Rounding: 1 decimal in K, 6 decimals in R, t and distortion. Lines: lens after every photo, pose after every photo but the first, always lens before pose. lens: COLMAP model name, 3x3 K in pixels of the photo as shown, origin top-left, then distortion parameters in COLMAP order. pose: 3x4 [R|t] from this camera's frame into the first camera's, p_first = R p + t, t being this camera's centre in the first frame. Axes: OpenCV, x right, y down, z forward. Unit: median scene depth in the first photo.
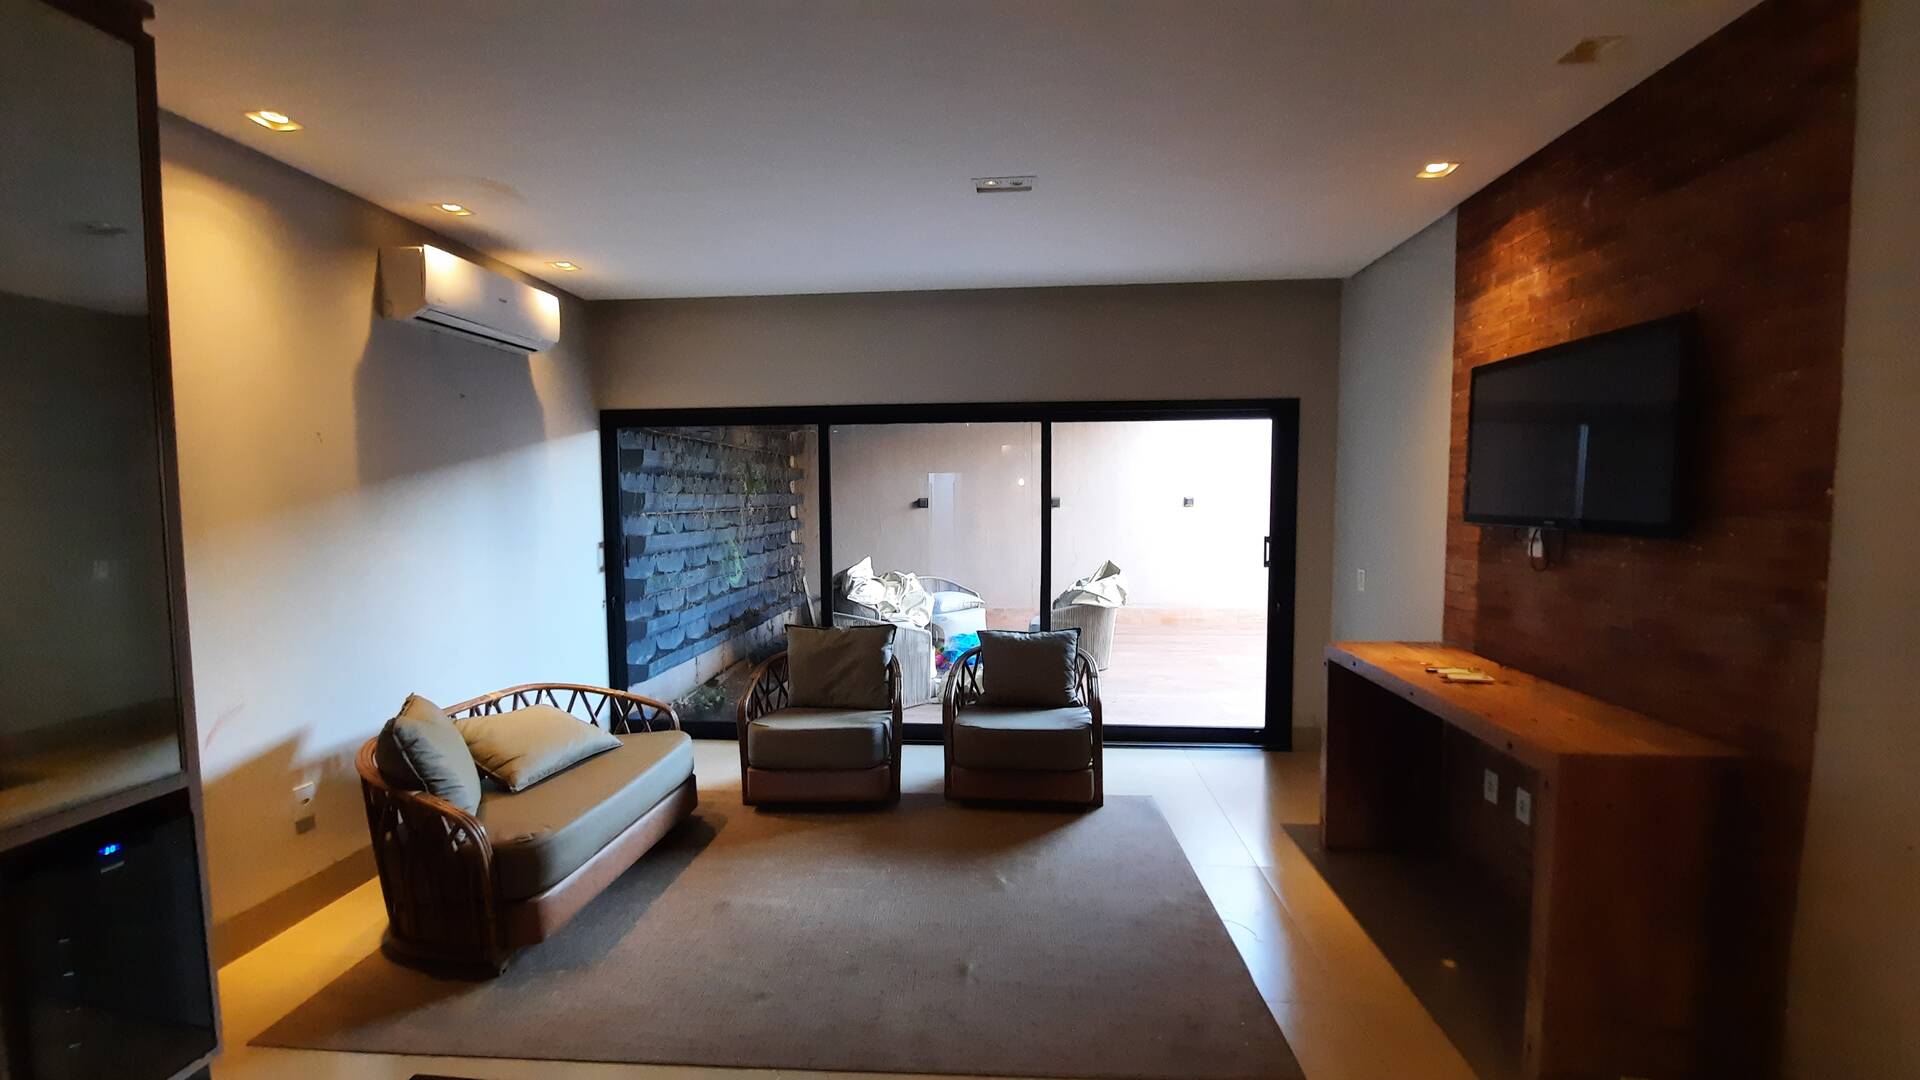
lens RADIAL K [[752.8, 0, 964.1], [0, 752.8, 548.0], [0, 0, 1]] dist [-0.012318, -0.000054]
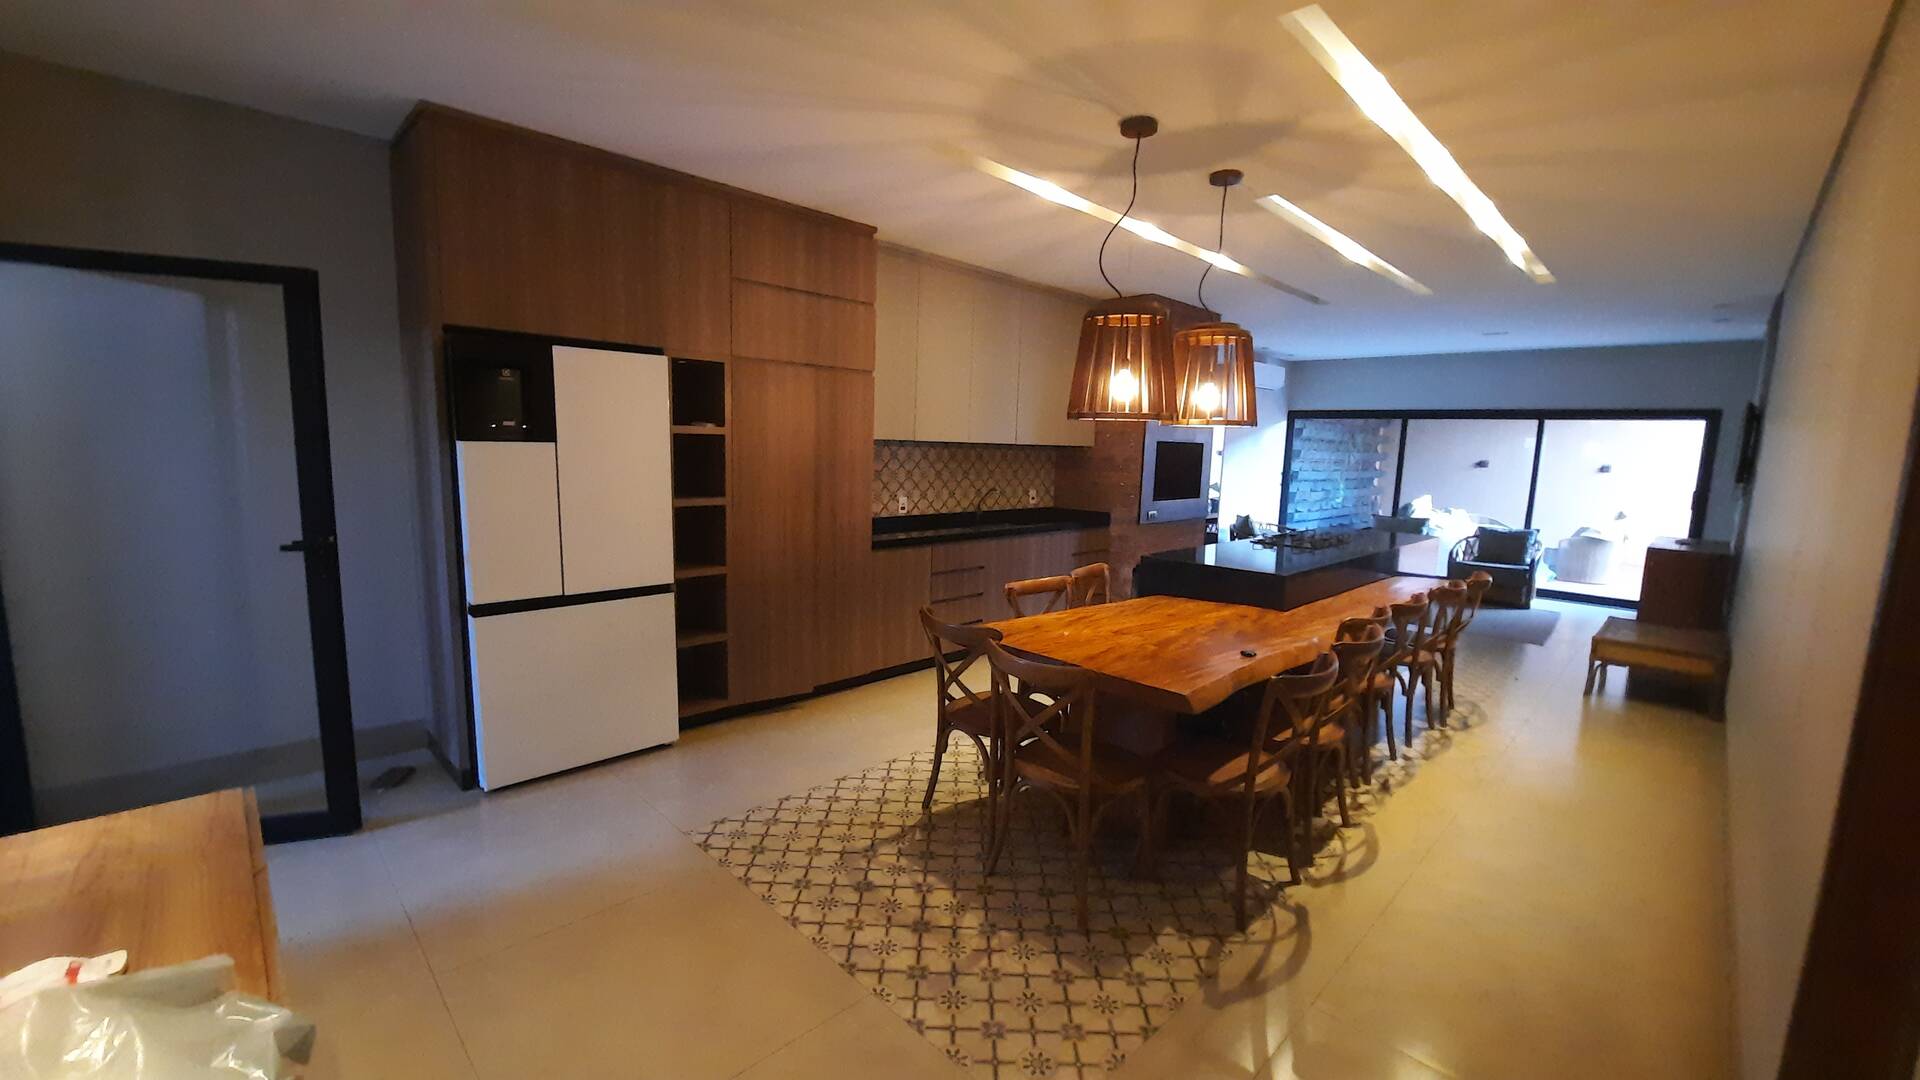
lens RADIAL K [[752.8, 0, 960.6], [0, 752.8, 552.3], [0, 0, 1]] dist [-0.012318, -0.000054]
pose [[0.752890, 0.125007, -0.646166, 0.238207], [-0.083267, 0.991999, 0.094893, 0.090473], [0.652858, -0.017639, 0.757275, -1.199596]]
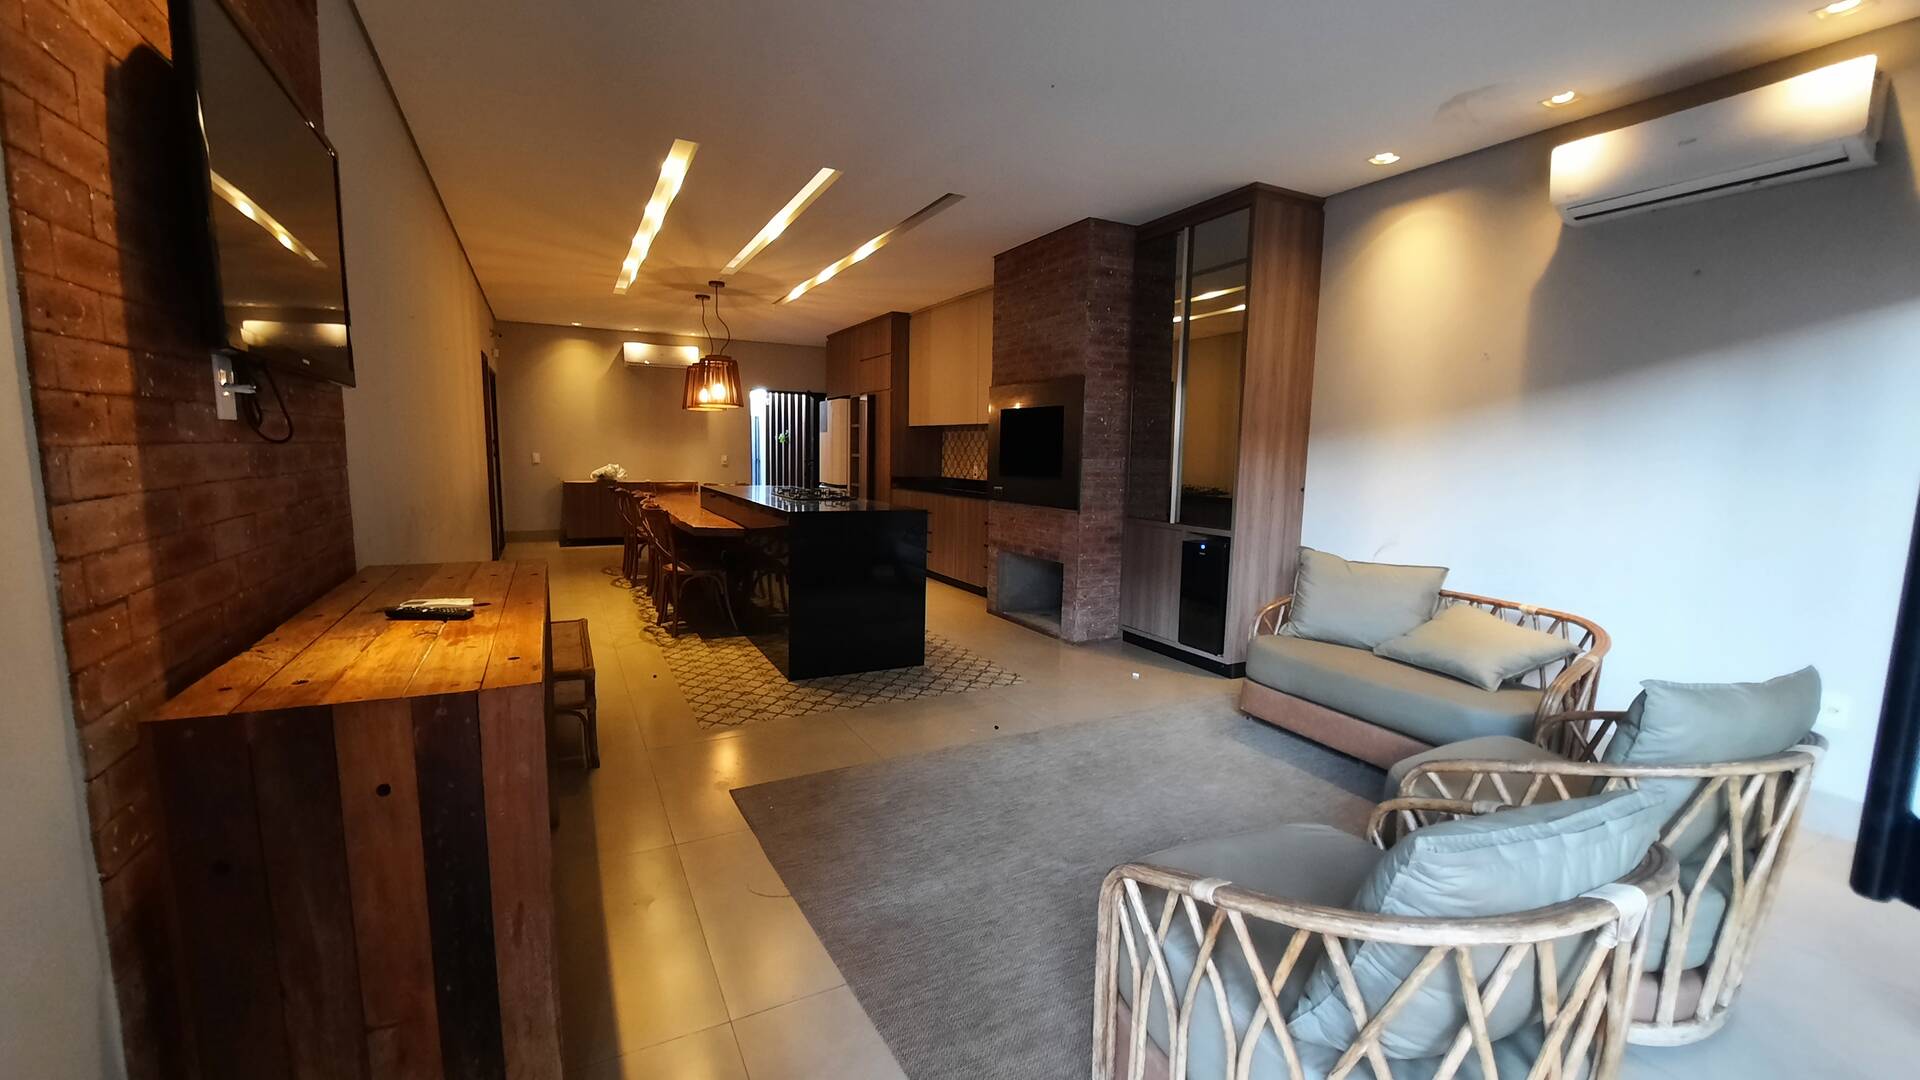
lens RADIAL K [[752.8, 0, 965.4], [0, 752.8, 540.9], [0, 0, 1]] dist [-0.012318, -0.000054]
pose [[-0.844471, 0.059276, -0.532311, 0.317446], [-0.046610, 0.981953, 0.183290, -0.012581], [0.533569, 0.179594, -0.826468, 0.894090]]
